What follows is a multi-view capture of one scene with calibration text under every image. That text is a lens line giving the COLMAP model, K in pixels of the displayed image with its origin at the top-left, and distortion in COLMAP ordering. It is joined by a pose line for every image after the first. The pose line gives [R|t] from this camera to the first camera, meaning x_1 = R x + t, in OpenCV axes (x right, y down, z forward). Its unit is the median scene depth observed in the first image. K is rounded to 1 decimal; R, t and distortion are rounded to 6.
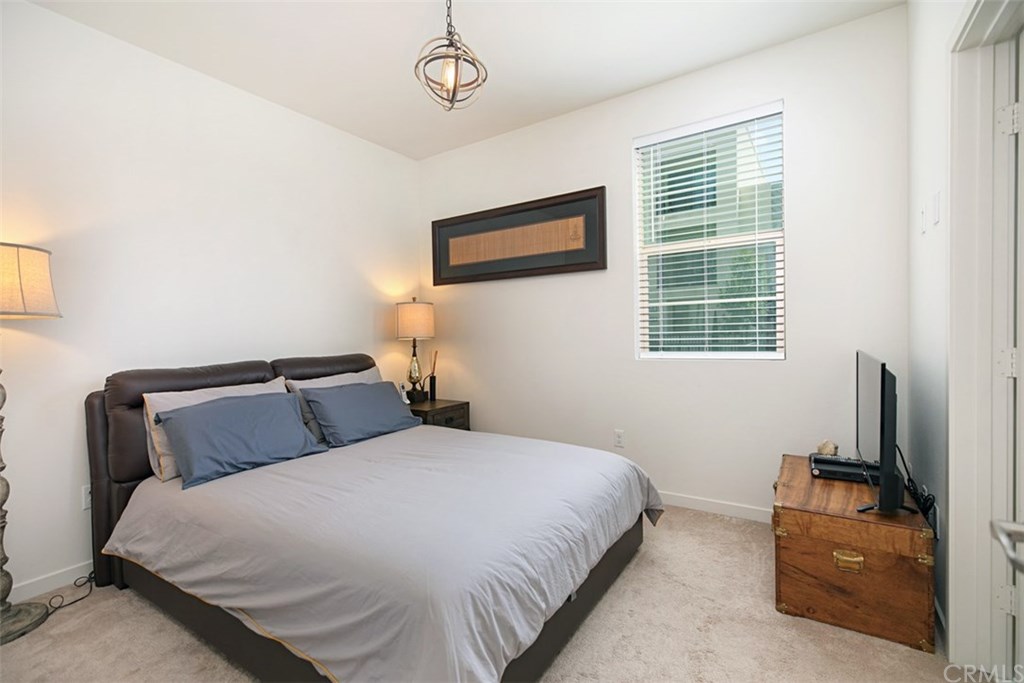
lens RADIAL K [[463.7, 0, 509.0], [0, 463.7, 342.4], [0, 0, 1]] dist [0.006788, 0.001935]
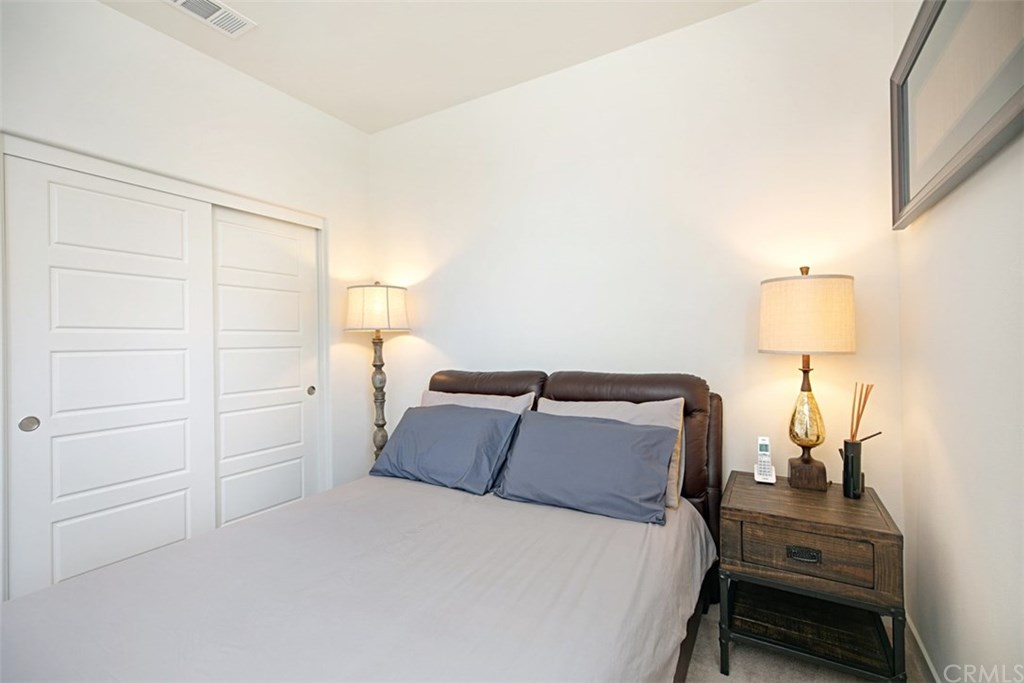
lens RADIAL K [[463.7, 0, 511.5], [0, 463.7, 338.4], [0, 0, 1]] dist [0.006788, 0.001935]
pose [[0.045057, 0.008061, -0.998952, 0.260030], [-0.009621, 0.999925, 0.007635, -0.024276], [0.998938, 0.009267, 0.045131, 0.681116]]
